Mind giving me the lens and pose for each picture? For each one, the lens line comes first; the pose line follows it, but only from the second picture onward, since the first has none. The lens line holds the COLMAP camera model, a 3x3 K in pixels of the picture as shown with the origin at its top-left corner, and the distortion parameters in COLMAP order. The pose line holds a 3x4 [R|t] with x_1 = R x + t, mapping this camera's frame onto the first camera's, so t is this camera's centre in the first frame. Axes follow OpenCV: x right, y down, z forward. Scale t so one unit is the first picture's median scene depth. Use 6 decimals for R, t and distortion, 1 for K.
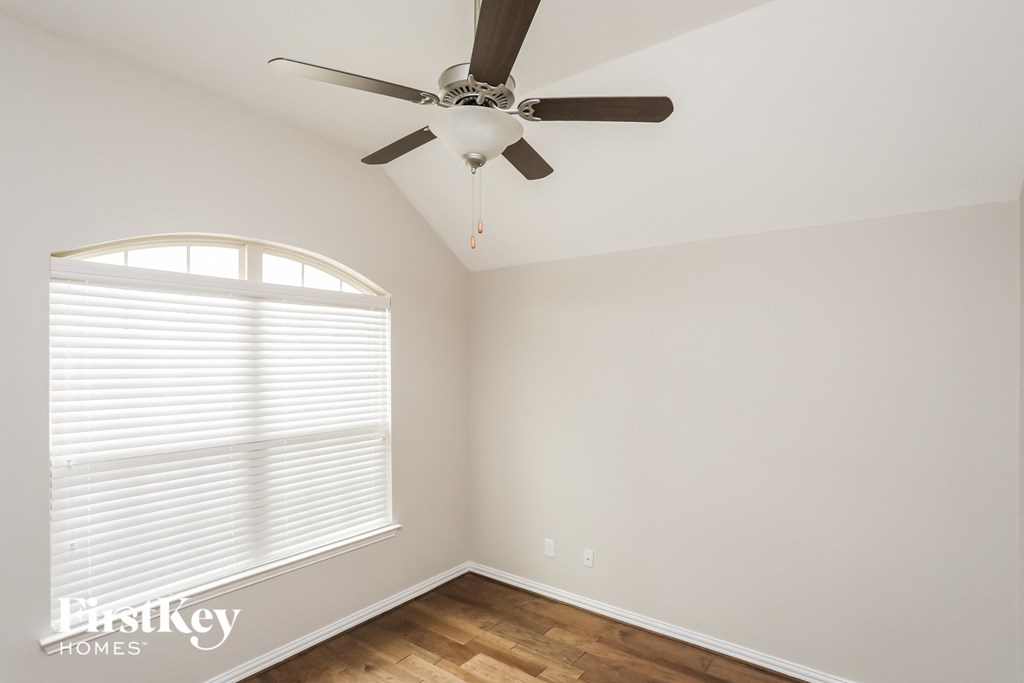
lens RADIAL K [[508.8, 0, 512.2], [0, 508.8, 375.3], [0, 0, 1]] dist [0.000138, 0.000109]
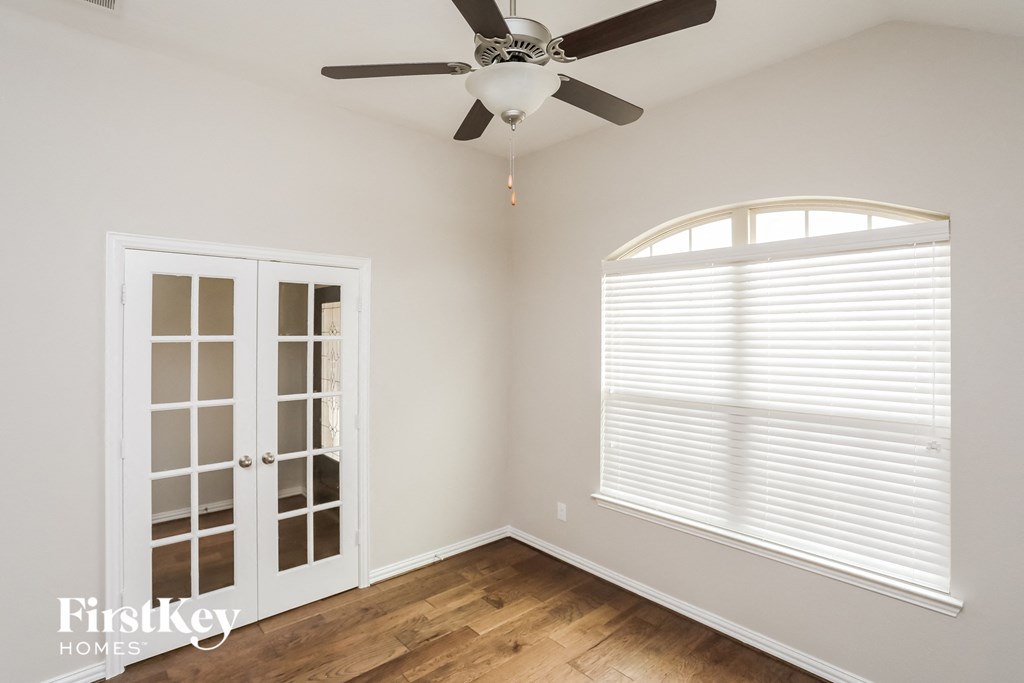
lens RADIAL K [[529.1, 0, 512.1], [0, 529.1, 327.1], [0, 0, 1]] dist [-0.000293, 0.000485]
pose [[-0.168457, 0.001482, -0.985708, 0.592791], [-0.022196, 0.999740, 0.005297, -0.020483], [0.985459, 0.022771, -0.168381, 0.734980]]
